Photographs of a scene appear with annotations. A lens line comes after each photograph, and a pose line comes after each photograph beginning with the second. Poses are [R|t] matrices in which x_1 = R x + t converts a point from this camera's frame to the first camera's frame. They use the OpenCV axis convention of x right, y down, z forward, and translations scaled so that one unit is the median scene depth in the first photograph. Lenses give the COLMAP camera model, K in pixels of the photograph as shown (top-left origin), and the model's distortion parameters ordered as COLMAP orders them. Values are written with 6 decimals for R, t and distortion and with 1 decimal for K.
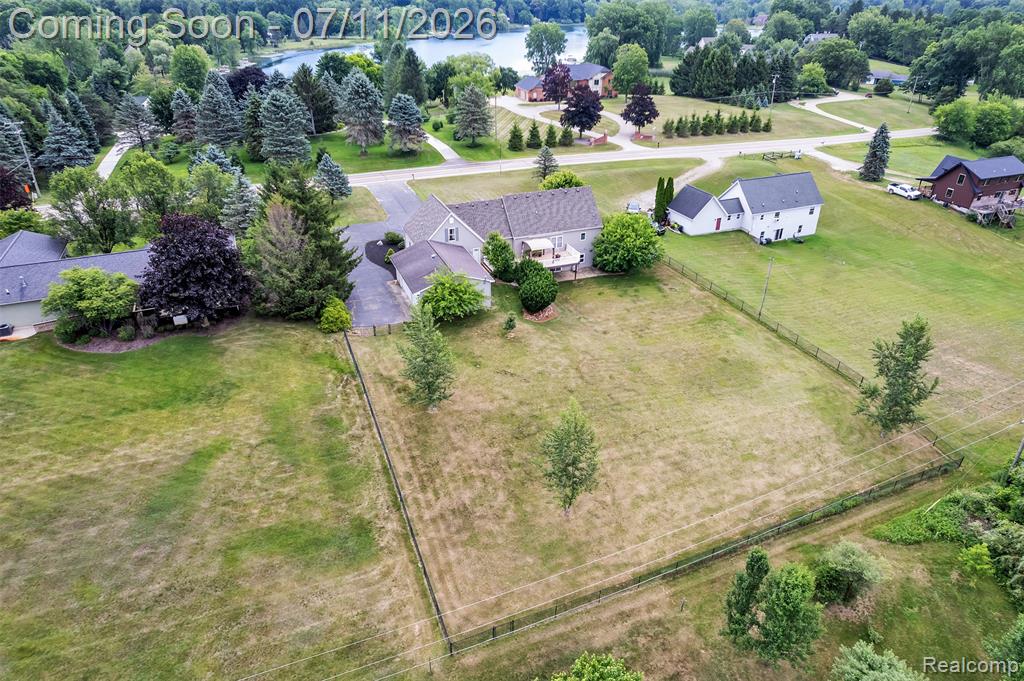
lens RADIAL K [[656.4, 0, 513.2], [0, 656.4, 340.5], [0, 0, 1]] dist [-0.075251, 0.068363]
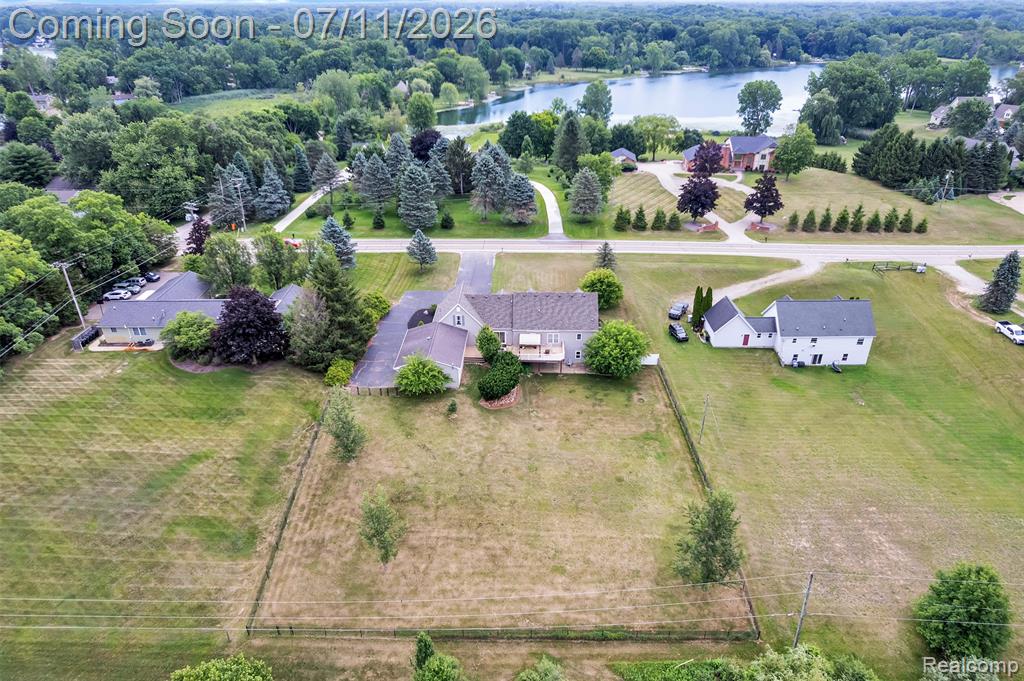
lens RADIAL K [[656.4, 0, 513.2], [0, 656.4, 340.4], [0, 0, 1]] dist [-0.075251, 0.068363]
pose [[0.916737, 0.177389, -0.357949, 0.428382], [-0.184604, 0.982710, 0.014218, -0.155015], [0.354282, 0.053044, 0.933633, -0.102929]]
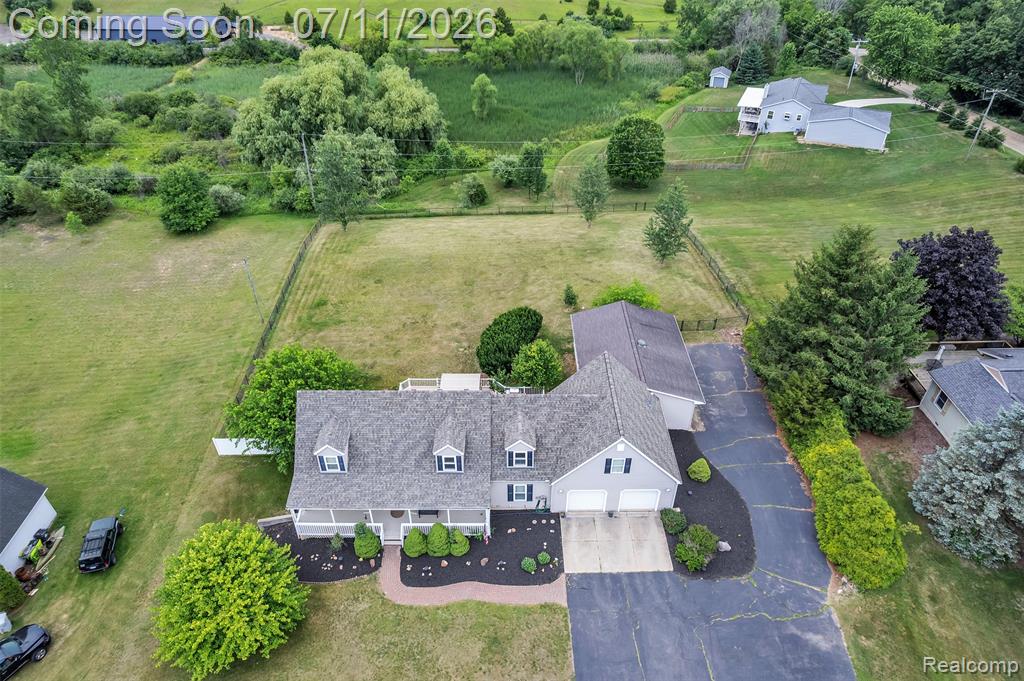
lens RADIAL K [[656.4, 0, 512.8], [0, 656.4, 339.6], [0, 0, 1]] dist [-0.075251, 0.068363]
pose [[-0.931619, -0.223953, 0.286235, -0.173325], [0.171337, 0.423929, 0.889342, -0.701613], [-0.320514, 0.877570, -0.356569, 1.160457]]
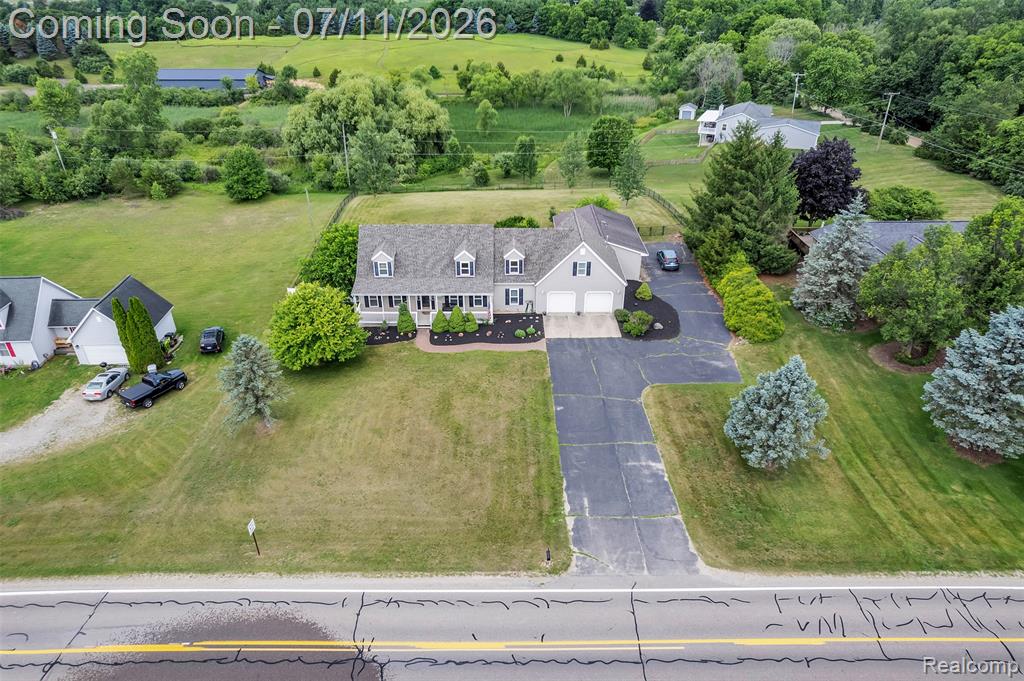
lens RADIAL K [[656.4, 0, 511.7], [0, 656.4, 336.7], [0, 0, 1]] dist [-0.075251, 0.068363]
pose [[-0.931676, -0.186324, 0.311872, -0.293947], [0.171740, 0.530592, 0.830047, -0.775402], [-0.320134, 0.826895, -0.462340, 1.461797]]
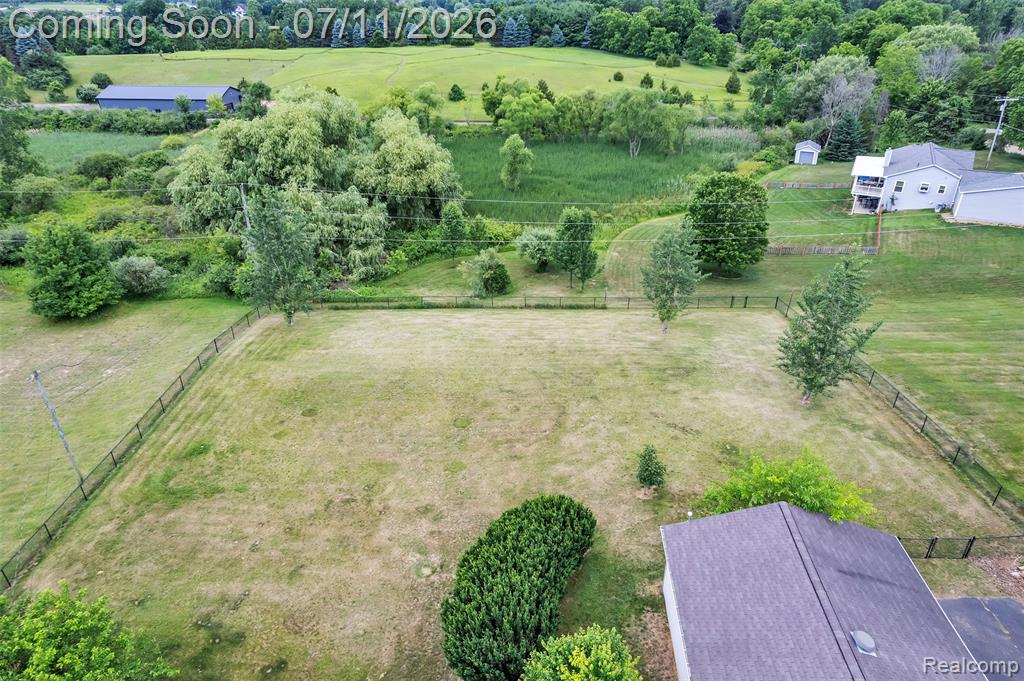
lens RADIAL K [[656.4, 0, 512.5], [0, 656.4, 339.7], [0, 0, 1]] dist [-0.075251, 0.068363]
pose [[-0.905639, -0.206622, 0.370304, -0.056975], [0.202054, 0.557486, 0.805223, -0.391945], [-0.372816, 0.804063, -0.463132, 0.965463]]
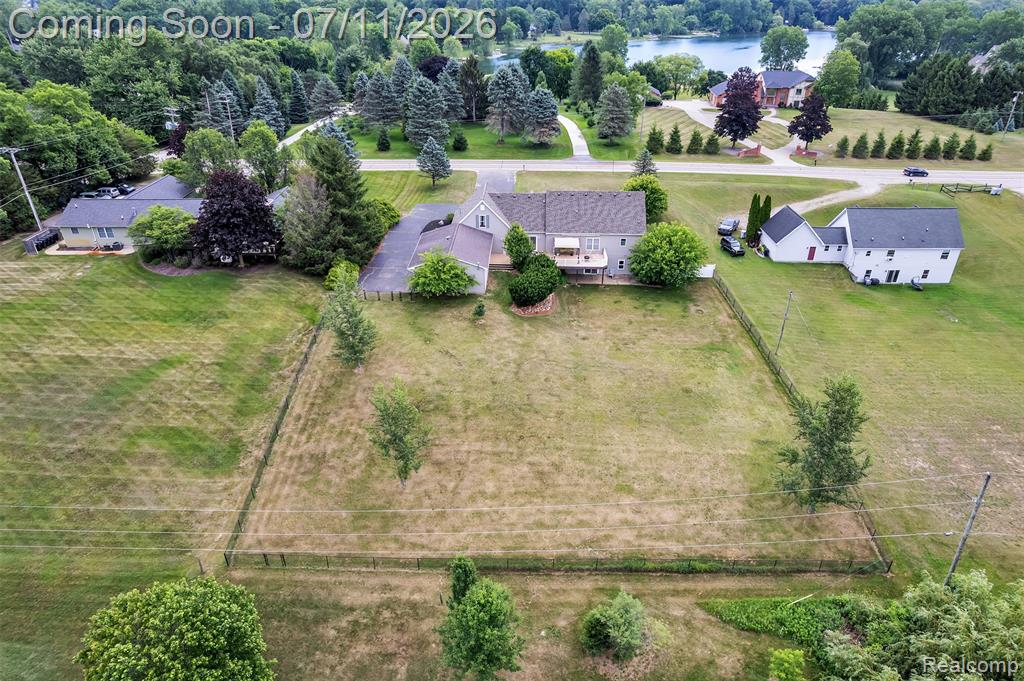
lens RADIAL K [[656.4, 0, 513.3], [0, 656.4, 343.8], [0, 0, 1]] dist [-0.075251, 0.068363]
pose [[0.917600, 0.191704, -0.348225, 0.338192], [-0.189854, 0.981006, 0.039780, -0.020308], [0.349237, 0.029610, 0.936567, 0.044960]]
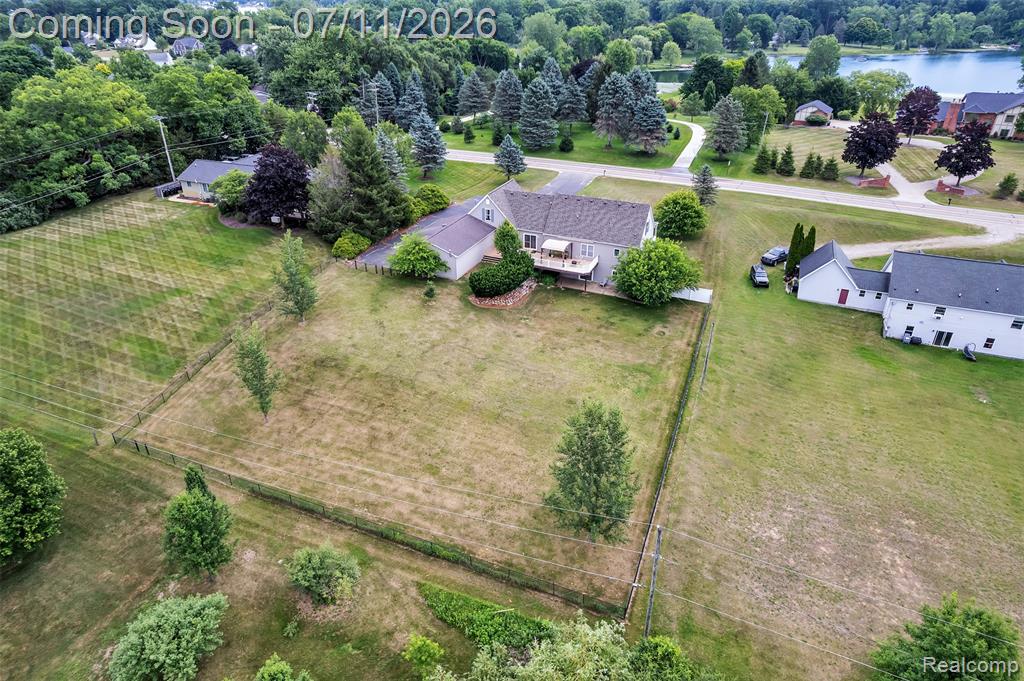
lens RADIAL K [[656.4, 0, 512.5], [0, 656.4, 343.8], [0, 0, 1]] dist [-0.075251, 0.068363]
pose [[0.699285, 0.343660, -0.626816, 0.672829], [-0.343627, 0.930506, 0.126806, -0.109435], [0.626834, 0.126718, 0.768780, 0.199473]]
